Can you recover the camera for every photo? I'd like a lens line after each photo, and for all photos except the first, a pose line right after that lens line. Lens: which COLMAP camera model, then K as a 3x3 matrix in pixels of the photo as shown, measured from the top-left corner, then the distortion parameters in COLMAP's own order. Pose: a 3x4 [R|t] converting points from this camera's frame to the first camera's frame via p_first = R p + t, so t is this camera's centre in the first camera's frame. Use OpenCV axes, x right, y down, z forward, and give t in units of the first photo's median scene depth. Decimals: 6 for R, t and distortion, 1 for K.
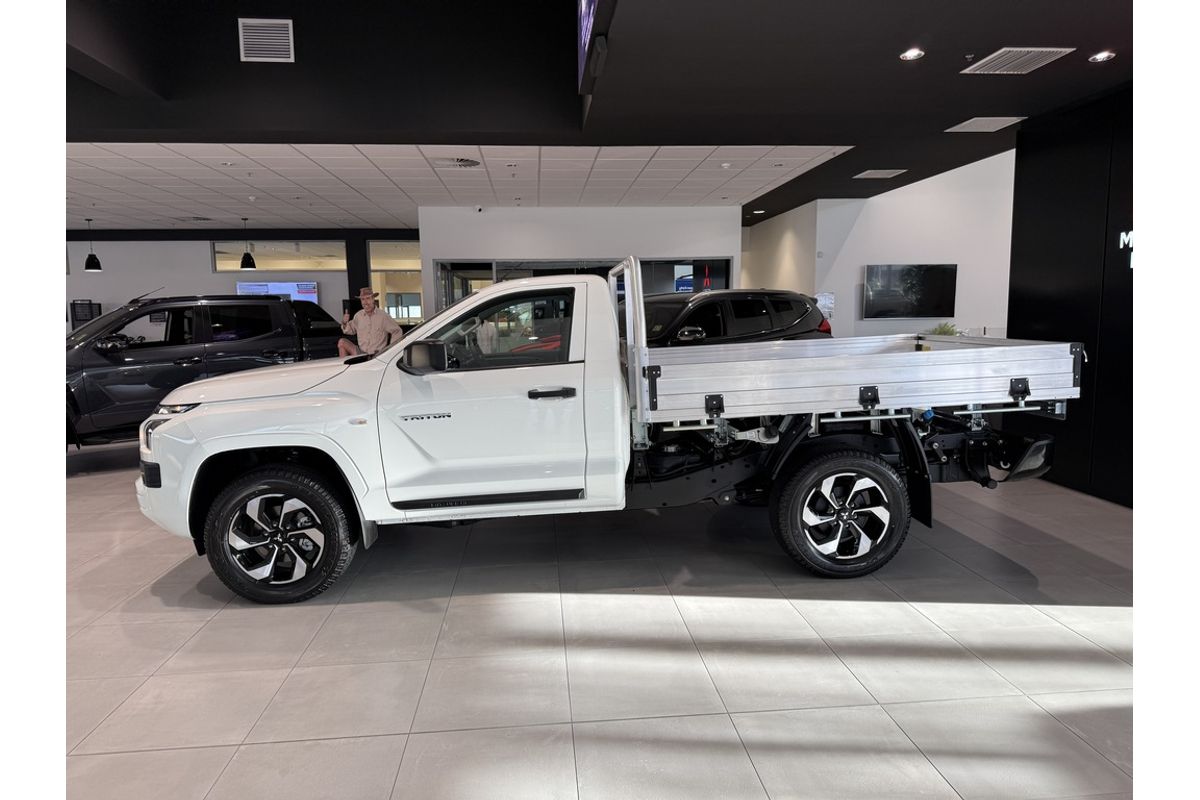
lens RADIAL K [[750.2, 0, 600.0], [0, 750.2, 400.0], [0, 0, 1]] dist [0.023043, -0.004458]
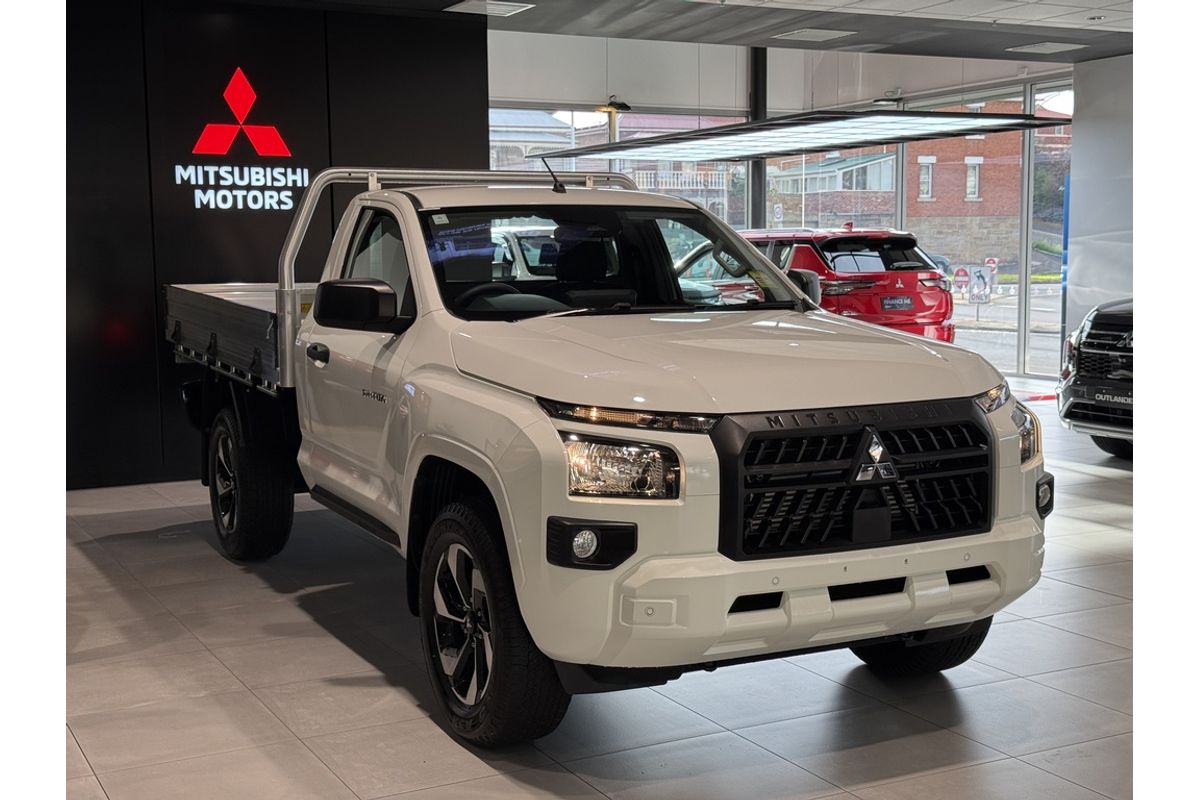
lens RADIAL K [[1563.4, 0, 598.8], [0, 1563.4, 382.7], [0, 0, 1]] dist [0.099336, 0.002415]
pose [[-0.443108, -0.051862, 0.894967, -1.474145], [0.121900, 0.985567, 0.117466, -0.171774], [-0.888142, 0.161146, -0.430391, 1.807180]]
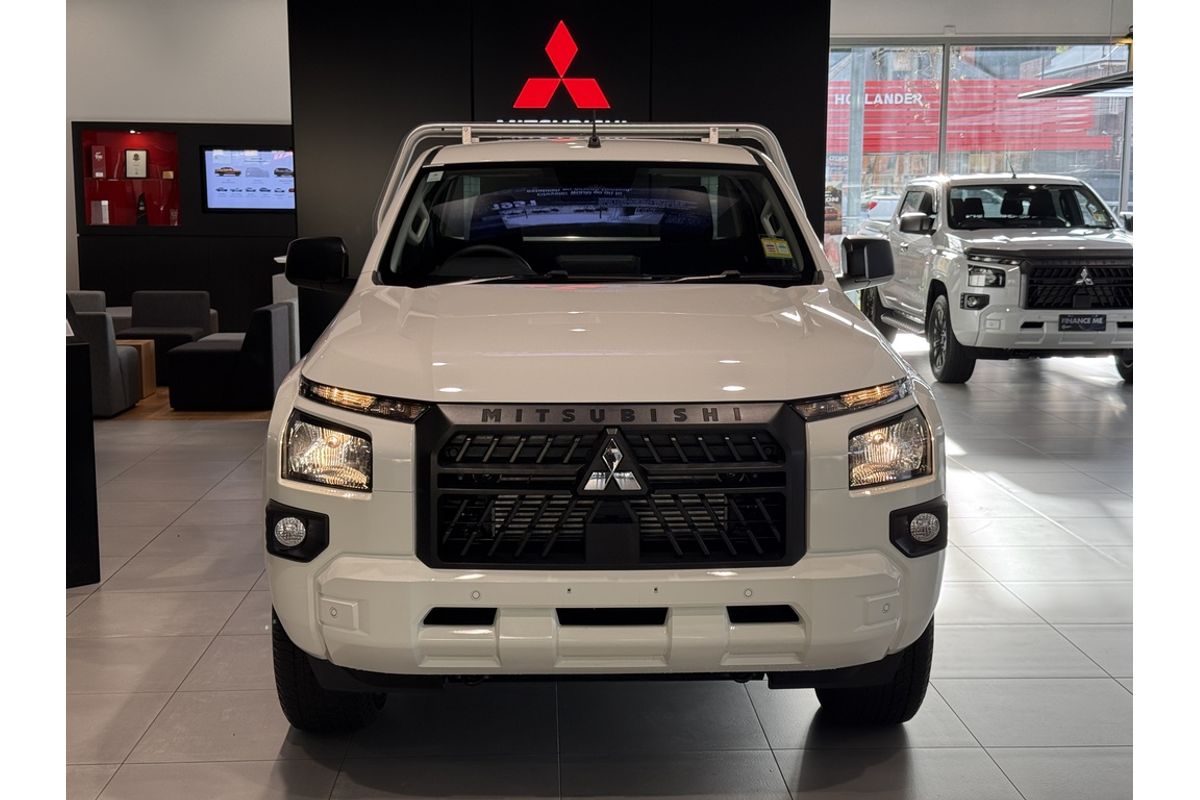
lens RADIAL K [[1534.4, 0, 600.0], [0, 1534.4, 400.0], [0, 0, 1]] dist [0.138606, -0.000787]
pose [[-0.001039, -0.109865, 0.993946, -1.484456], [0.115642, 0.987265, 0.109248, -0.107557], [-0.993290, 0.115056, 0.011679, 1.173583]]
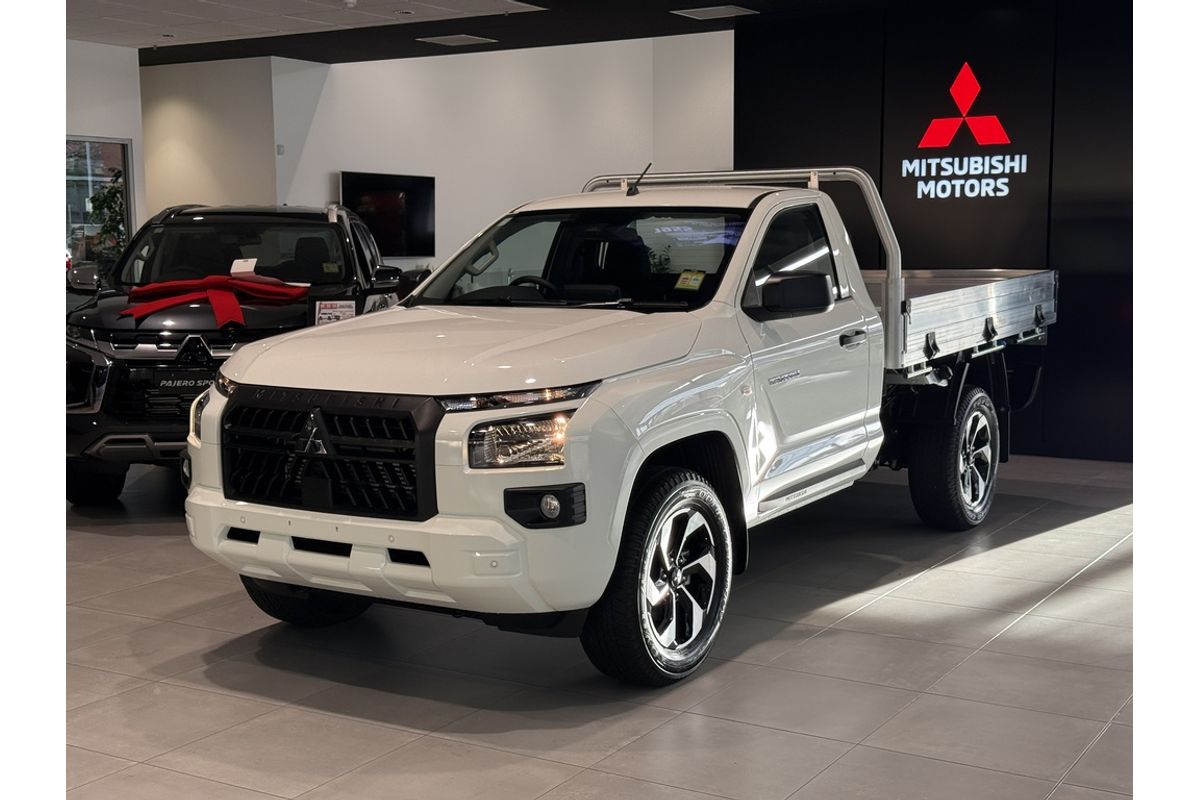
lens RADIAL K [[1534.4, 0, 600.0], [0, 1534.4, 400.0], [0, 0, 1]] dist [0.138606, -0.000787]
pose [[0.576988, -0.073426, 0.813445, -1.470576], [0.093808, 0.995318, 0.023303, -0.005687], [-0.811347, 0.062862, 0.581174, 0.265863]]
